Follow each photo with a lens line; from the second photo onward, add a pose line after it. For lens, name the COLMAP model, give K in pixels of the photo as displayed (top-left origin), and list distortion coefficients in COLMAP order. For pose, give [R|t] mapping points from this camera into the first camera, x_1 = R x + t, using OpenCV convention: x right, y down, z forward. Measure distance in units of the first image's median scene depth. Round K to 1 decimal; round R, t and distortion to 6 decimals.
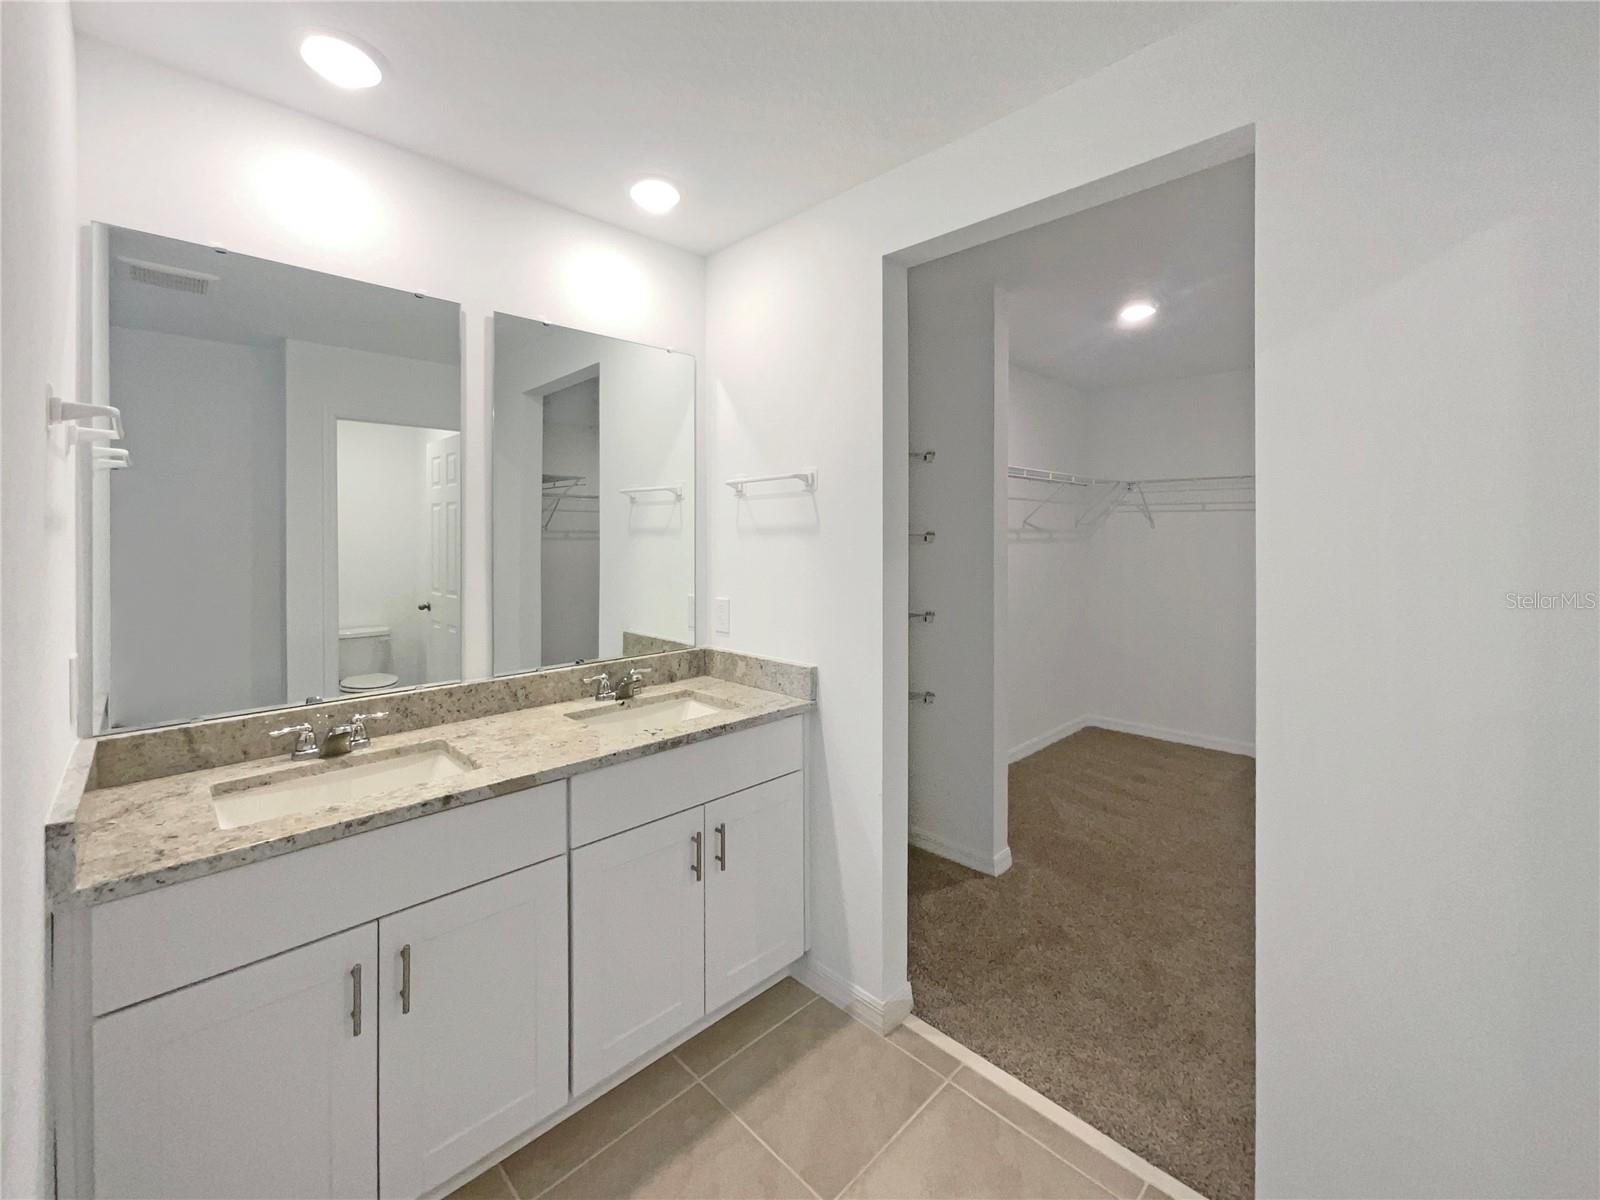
lens RADIAL K [[658.5, 0, 805.7], [0, 658.5, 549.4], [0, 0, 1]] dist [-0.001000, 0.000023]
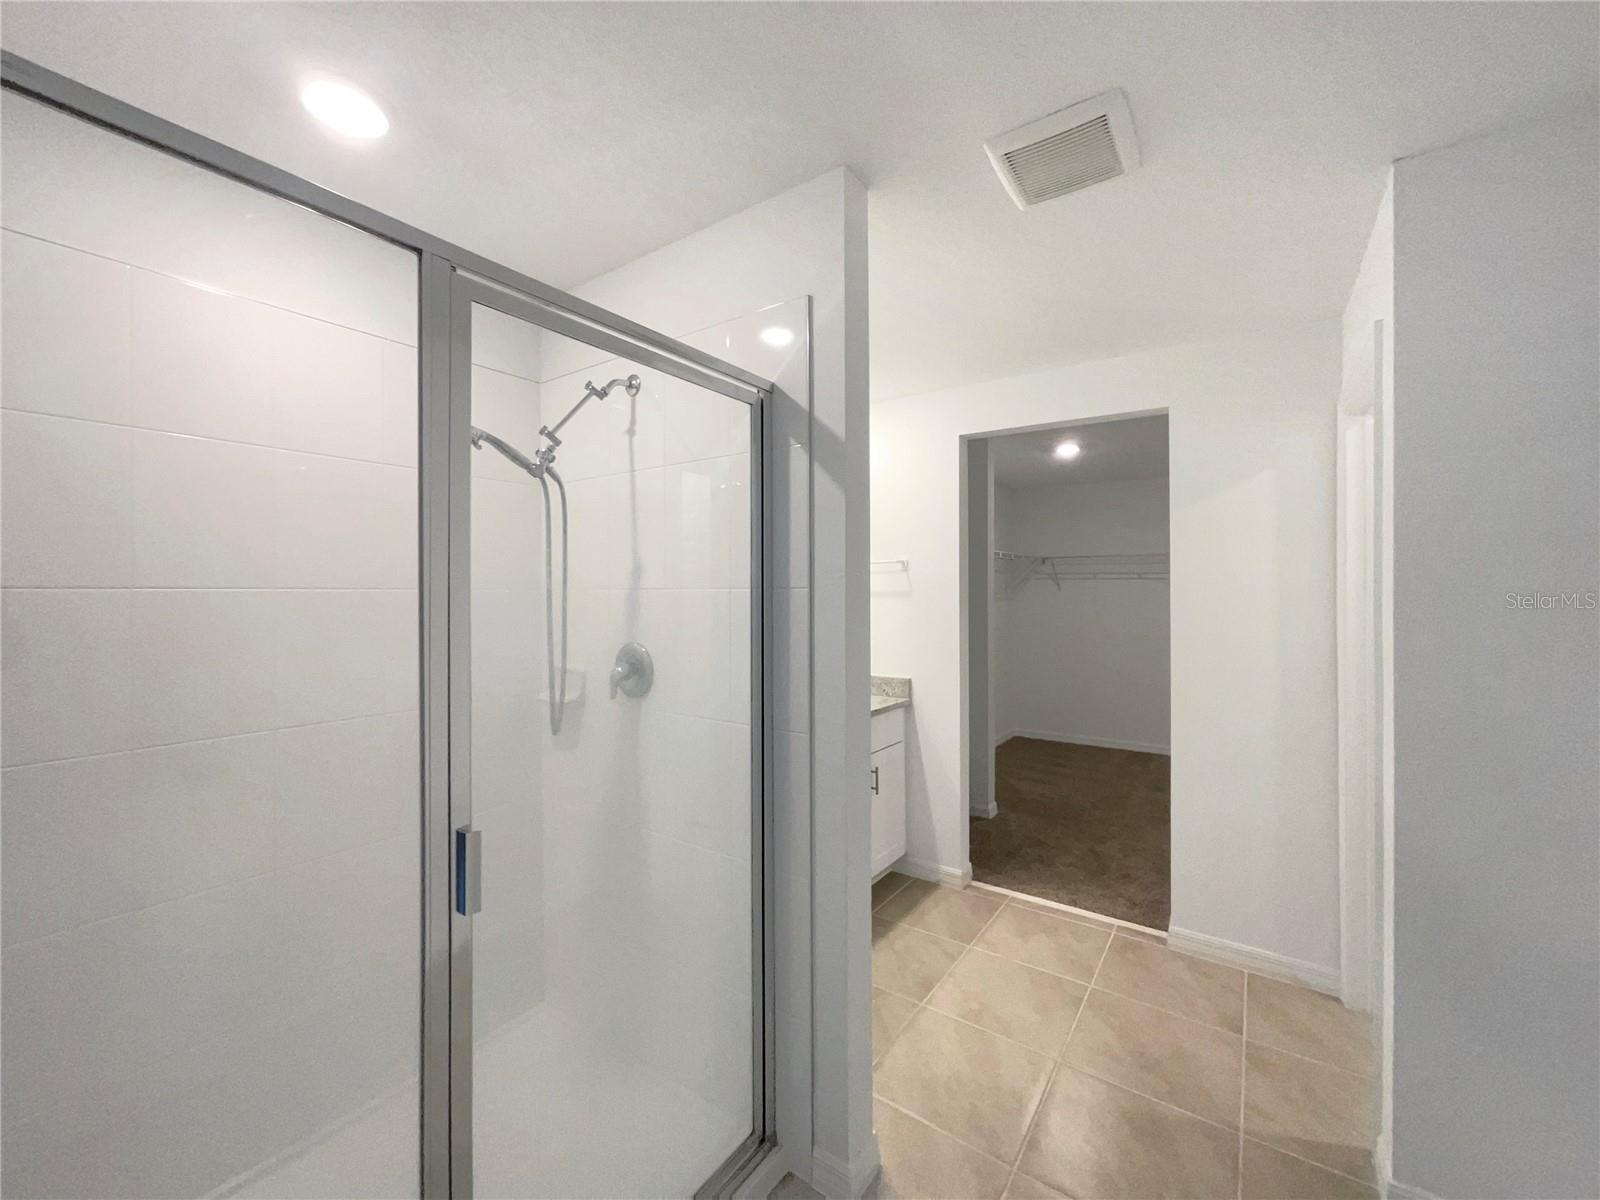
lens RADIAL K [[645.1, 0, 801.3], [0, 645.1, 597.0], [0, 0, 1]] dist [-0.000750, -0.000092]
pose [[0.985317, 0.008456, 0.170525, -0.529645], [-0.006962, 0.999932, -0.009361, -0.007016], [-0.170592, 0.008037, 0.985309, -0.536076]]
